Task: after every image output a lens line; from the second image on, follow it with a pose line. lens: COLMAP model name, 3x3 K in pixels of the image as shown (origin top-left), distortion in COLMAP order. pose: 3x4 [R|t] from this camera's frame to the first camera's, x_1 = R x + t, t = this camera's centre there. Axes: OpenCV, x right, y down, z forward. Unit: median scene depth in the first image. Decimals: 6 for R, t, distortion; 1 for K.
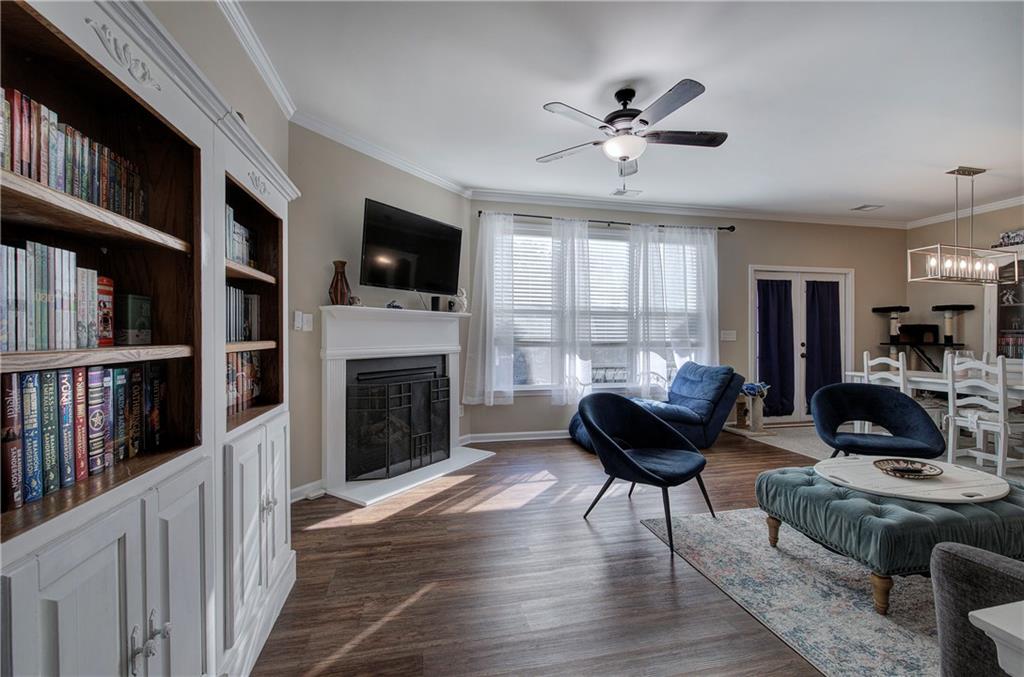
lens RADIAL K [[438.1, 0, 513.3], [0, 438.1, 338.3], [0, 0, 1]] dist [-0.002943, 0.000166]
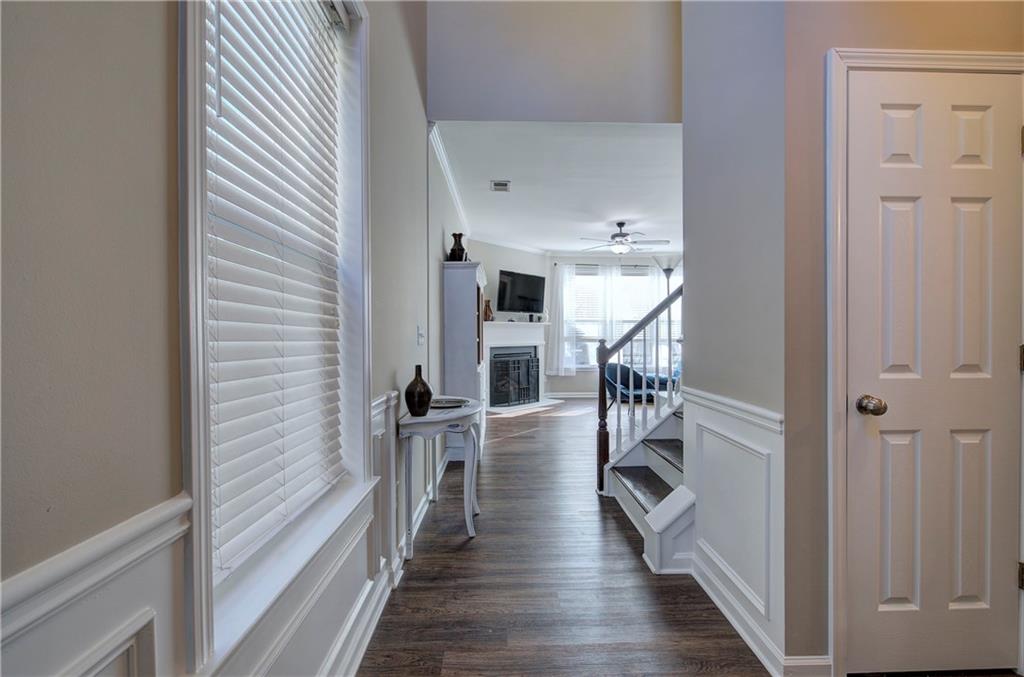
lens RADIAL K [[438.1, 0, 513.8], [0, 438.1, 341.4], [0, 0, 1]] dist [-0.002943, 0.000166]
pose [[0.982713, -0.005750, -0.185045, 0.089342], [0.006181, 0.999979, 0.001754, 0.015486], [0.185031, -0.002868, 0.982728, -0.807898]]
